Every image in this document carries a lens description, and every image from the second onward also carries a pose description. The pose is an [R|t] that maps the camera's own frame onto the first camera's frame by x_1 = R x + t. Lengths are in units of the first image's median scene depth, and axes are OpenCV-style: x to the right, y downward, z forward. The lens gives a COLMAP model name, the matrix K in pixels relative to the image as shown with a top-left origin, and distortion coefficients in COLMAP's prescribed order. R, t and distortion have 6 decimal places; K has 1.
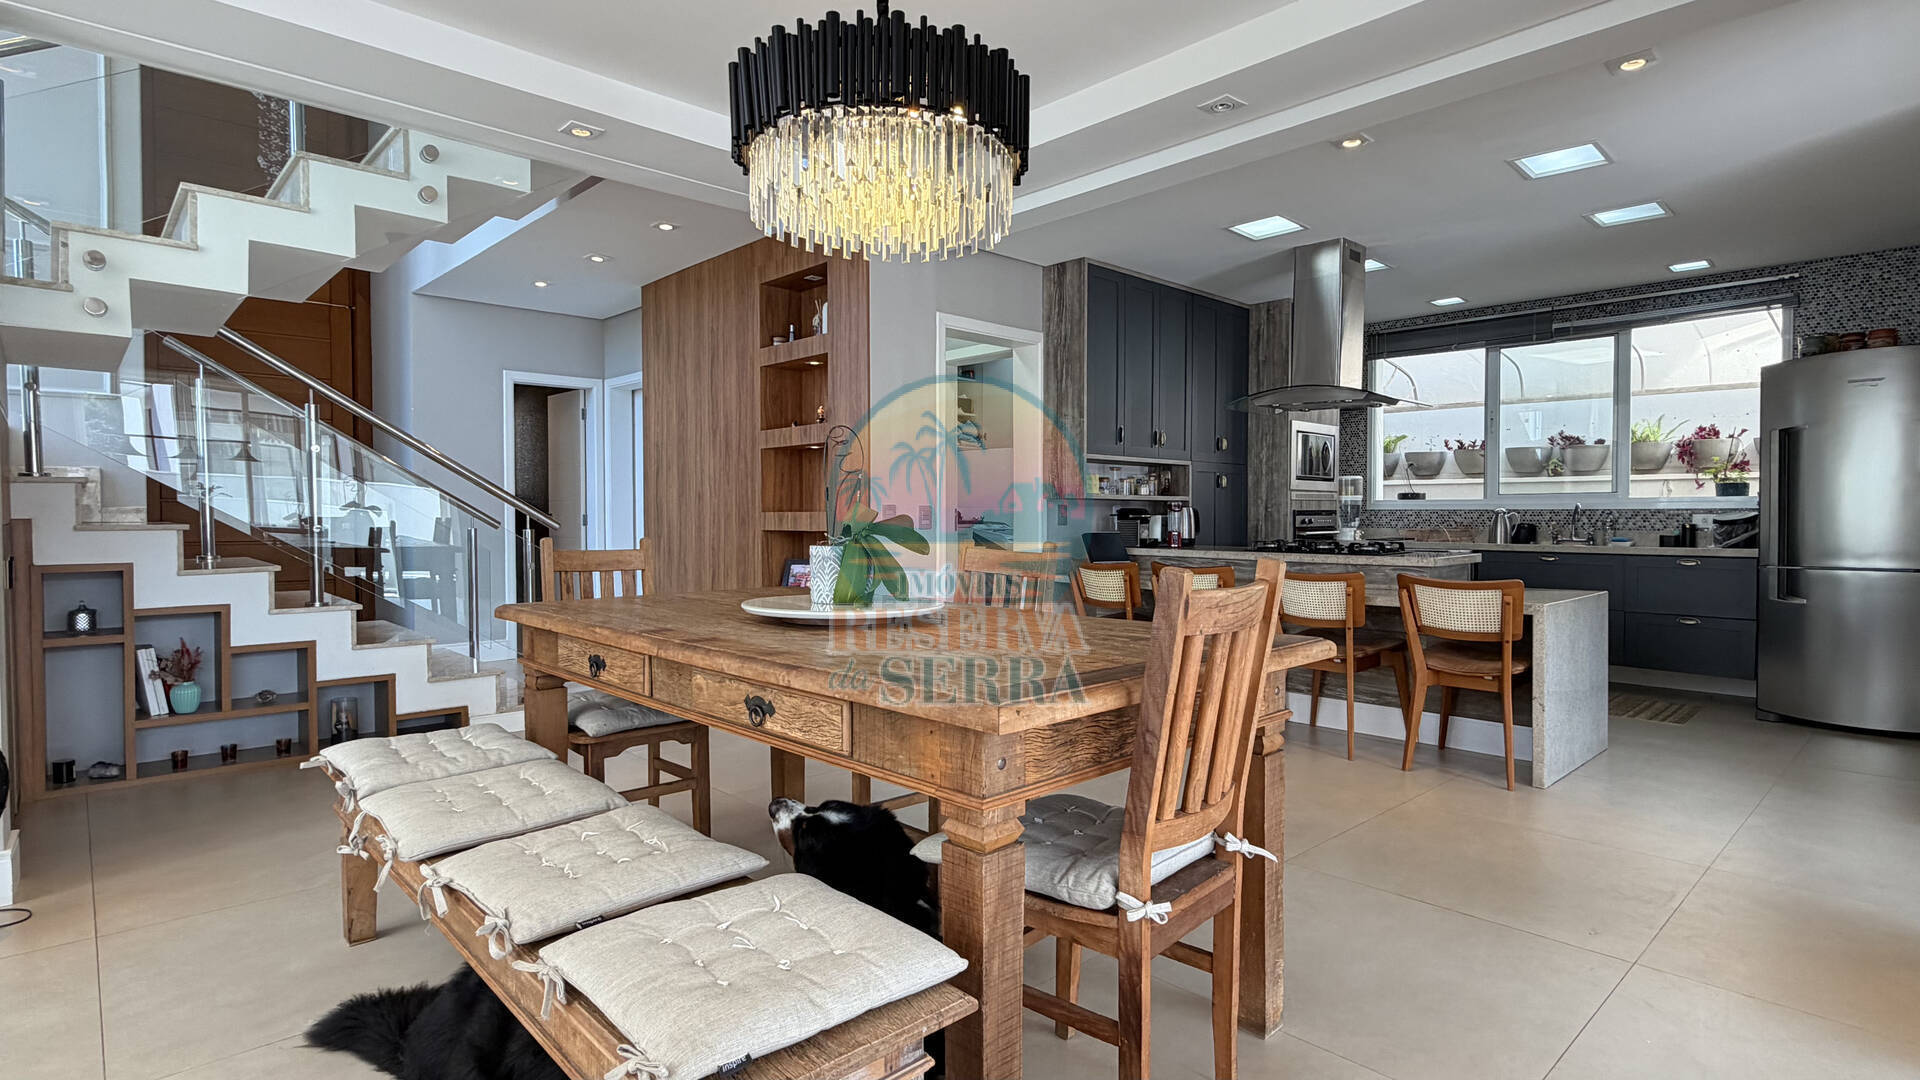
lens RADIAL K [[958.4, 0, 957.6], [0, 958.4, 537.9], [0, 0, 1]] dist [0.001375, -0.000600]
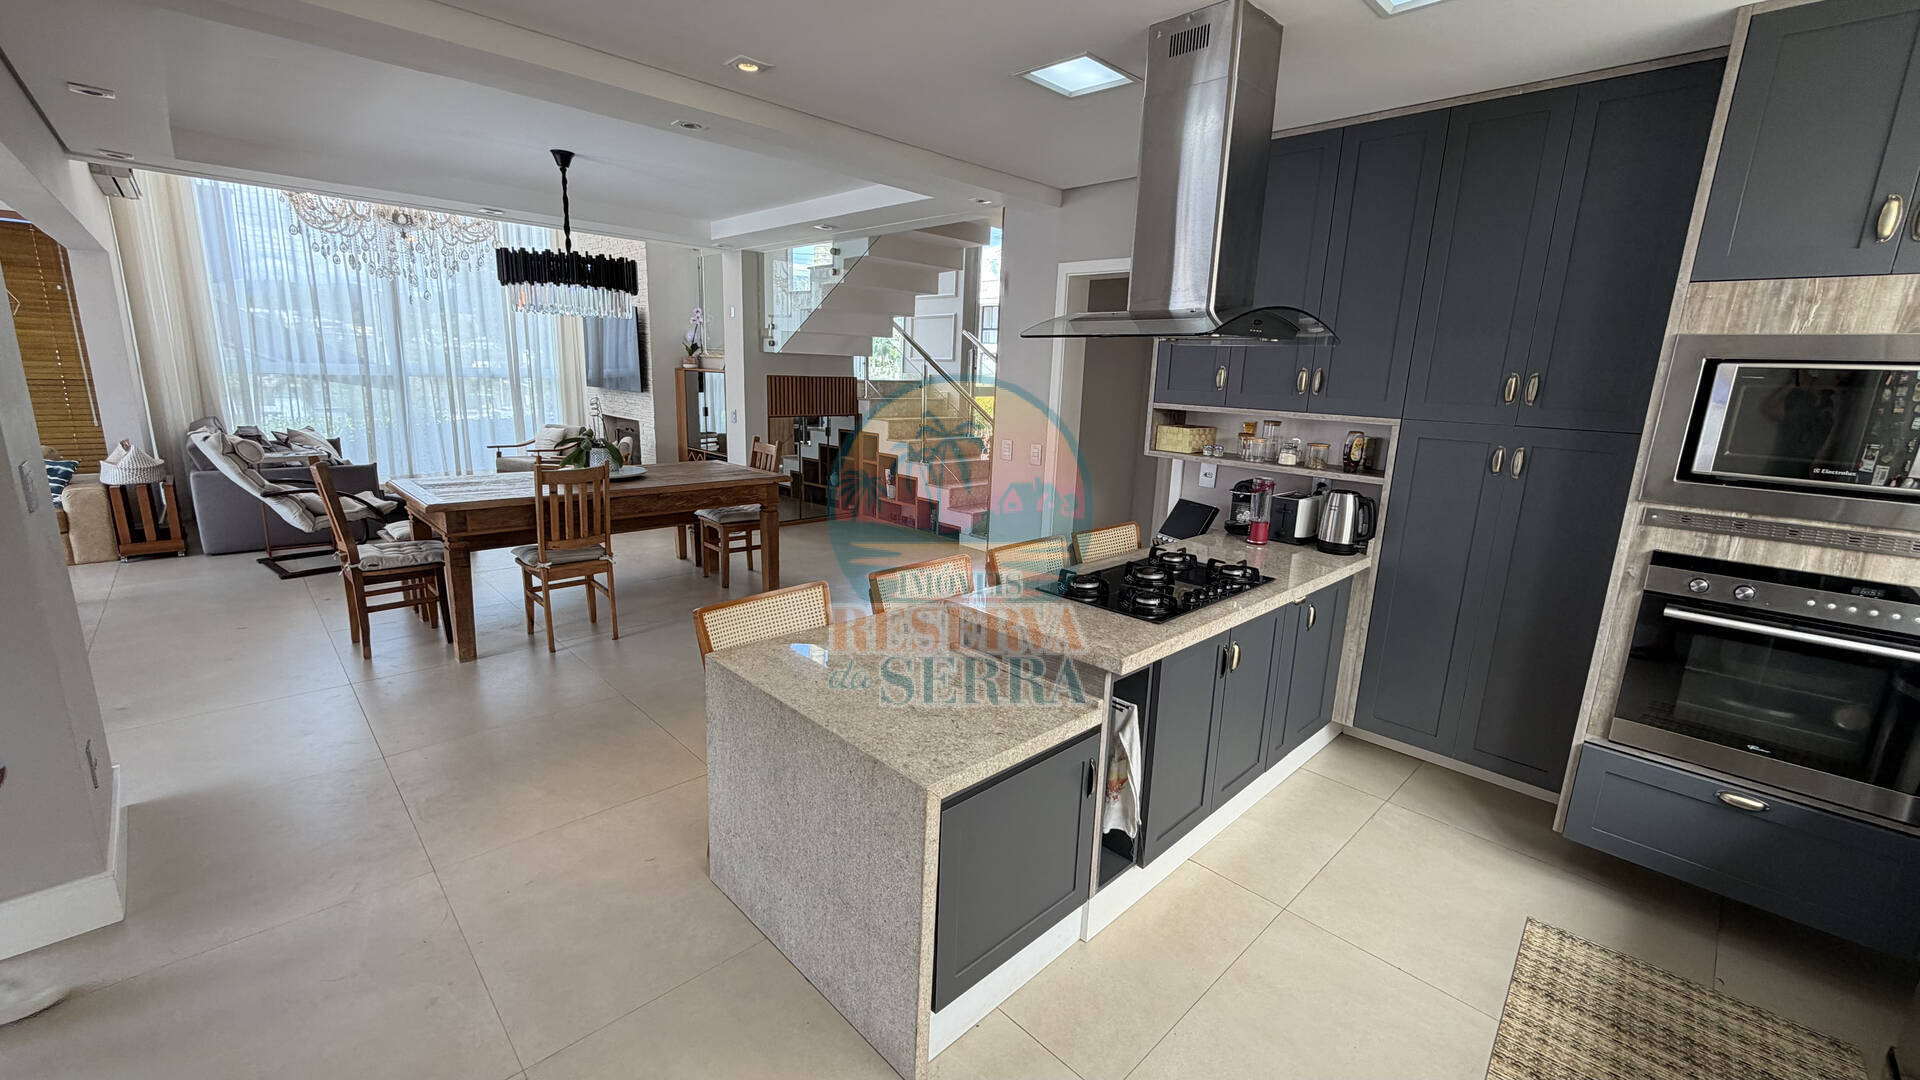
lens RADIAL K [[769.2, 0, 955.7], [0, 769.2, 538.2], [0, 0, 1]] dist [-0.000575, -0.000152]
pose [[0.020714, 0.216812, -0.975994, 0.742326], [-0.064493, 0.974460, 0.215102, -0.096641], [0.997703, 0.058489, 0.034168, 0.741327]]
